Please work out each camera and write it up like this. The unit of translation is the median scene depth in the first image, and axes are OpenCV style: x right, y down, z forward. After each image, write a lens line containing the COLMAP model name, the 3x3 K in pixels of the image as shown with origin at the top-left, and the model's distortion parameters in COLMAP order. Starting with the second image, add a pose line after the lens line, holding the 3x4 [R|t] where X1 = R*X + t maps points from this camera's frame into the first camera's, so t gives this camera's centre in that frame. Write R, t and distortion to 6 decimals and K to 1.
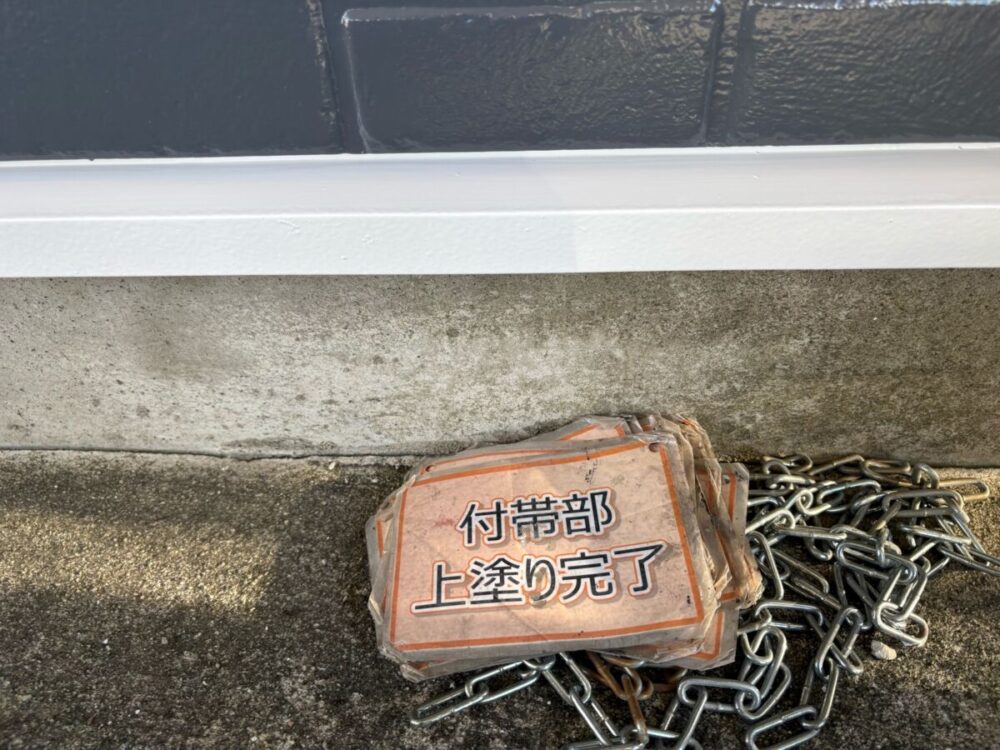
lens RADIAL K [[762.3, 0, 498.0], [0, 762.3, 381.4], [0, 0, 1]] dist [0.020514, -0.030862]
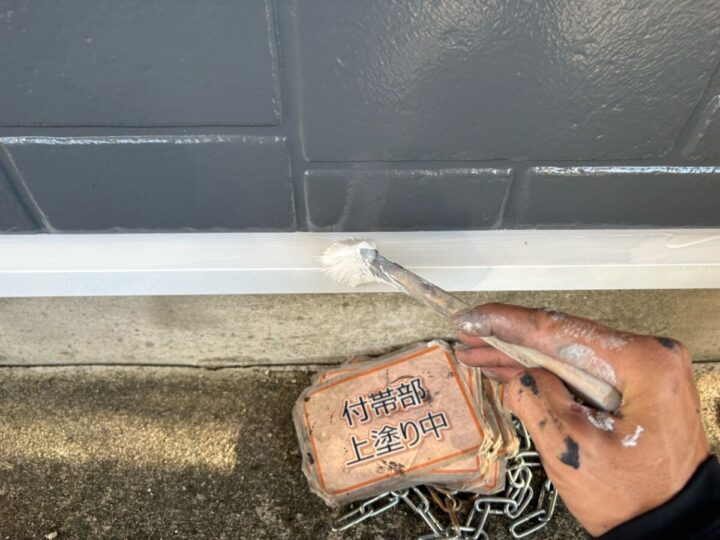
lens RADIAL K [[548.9, 0, 365.5], [0, 548.9, 280.0], [0, 0, 1]] dist [0.020514, -0.030862]
pose [[0.995622, -0.015129, 0.092237, -0.126696], [0.003619, 0.992314, 0.123696, -0.268337], [-0.093399, -0.122821, 0.988024, -0.204751]]
